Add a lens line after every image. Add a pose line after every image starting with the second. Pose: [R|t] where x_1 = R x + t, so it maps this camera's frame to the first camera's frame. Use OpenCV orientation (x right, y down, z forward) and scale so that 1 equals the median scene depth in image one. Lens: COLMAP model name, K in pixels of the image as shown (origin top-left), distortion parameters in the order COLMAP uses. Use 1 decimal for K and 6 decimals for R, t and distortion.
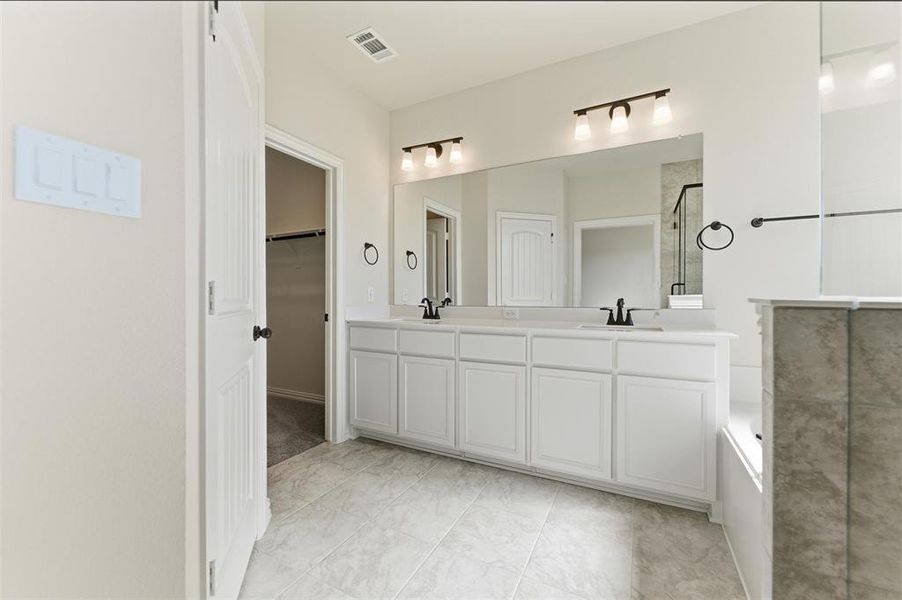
lens RADIAL K [[378.1, 0, 448.7], [0, 378.1, 297.7], [0, 0, 1]] dist [-0.011048, 0.001465]
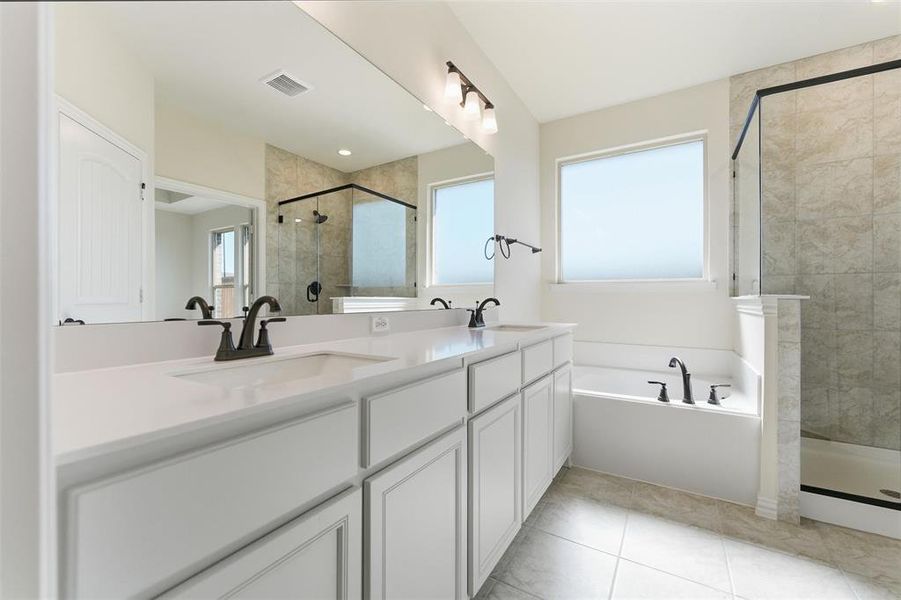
lens RADIAL K [[377.7, 0, 449.5], [0, 377.7, 299.2], [0, 0, 1]] dist [-0.011048, 0.001465]
pose [[0.065289, 0.004156, 0.997858, -0.563585], [0.007169, 0.999964, -0.004634, 0.009878], [-0.997841, 0.007457, 0.065257, 1.173375]]
